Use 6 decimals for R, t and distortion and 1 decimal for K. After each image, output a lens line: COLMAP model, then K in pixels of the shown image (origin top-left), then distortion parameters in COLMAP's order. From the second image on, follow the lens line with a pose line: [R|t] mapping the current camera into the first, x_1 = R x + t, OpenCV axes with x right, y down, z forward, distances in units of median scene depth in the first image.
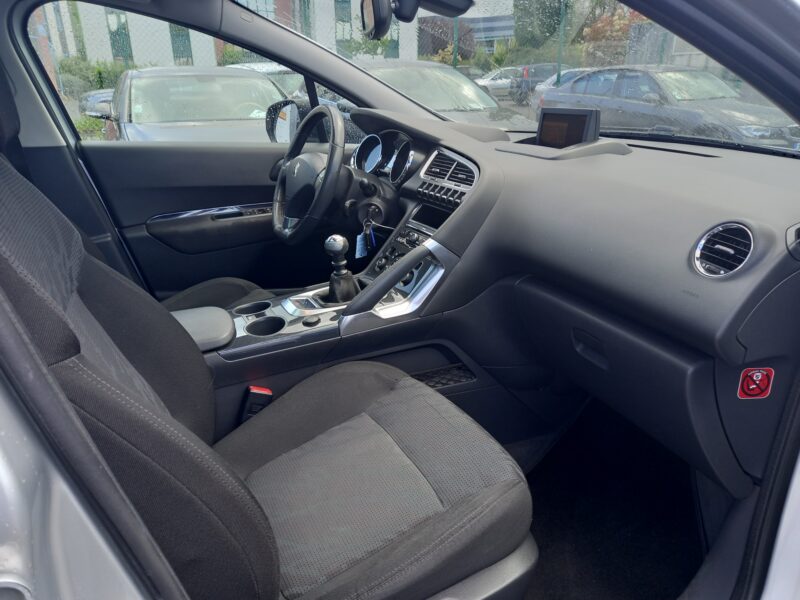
lens RADIAL K [[583.2, 0, 405.3], [0, 583.2, 304.0], [0, 0, 1]] dist [0.071899, -0.065258]
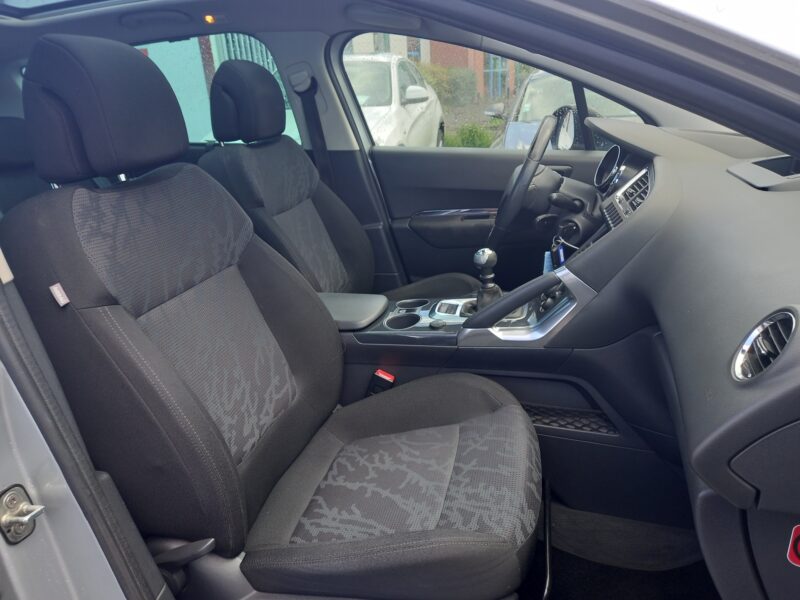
lens RADIAL K [[583.2, 0, 405.3], [0, 583.2, 304.0], [0, 0, 1]] dist [0.071899, -0.065258]
pose [[0.768919, 0.193966, -0.609213, 0.364030], [-0.185839, 0.979534, 0.077316, -0.067904], [0.611742, 0.053766, 0.789228, 0.104710]]
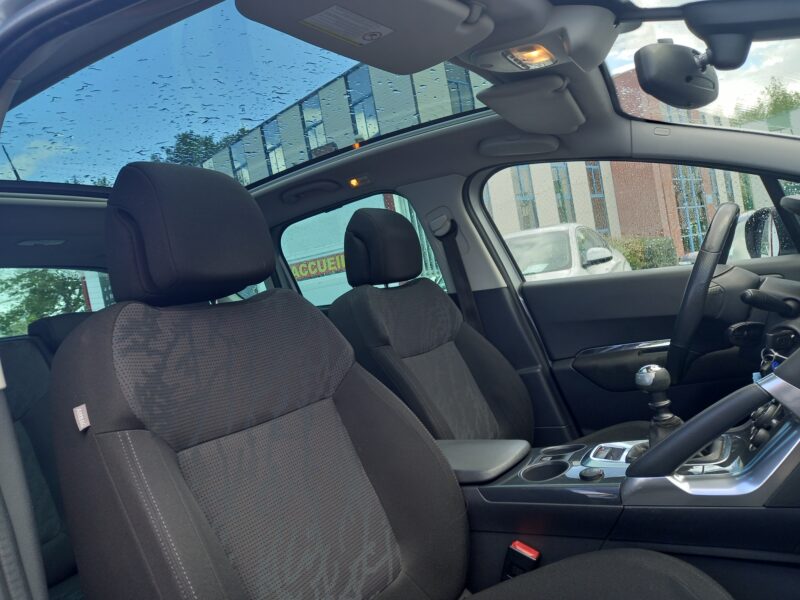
lens RADIAL K [[583.2, 0, 405.3], [0, 583.2, 304.0], [0, 0, 1]] dist [0.071899, -0.065258]
pose [[0.521129, -0.065428, -0.850966, 0.317734], [-0.149738, 0.974583, -0.166631, -0.019962], [0.840240, 0.214258, 0.498087, 0.311447]]
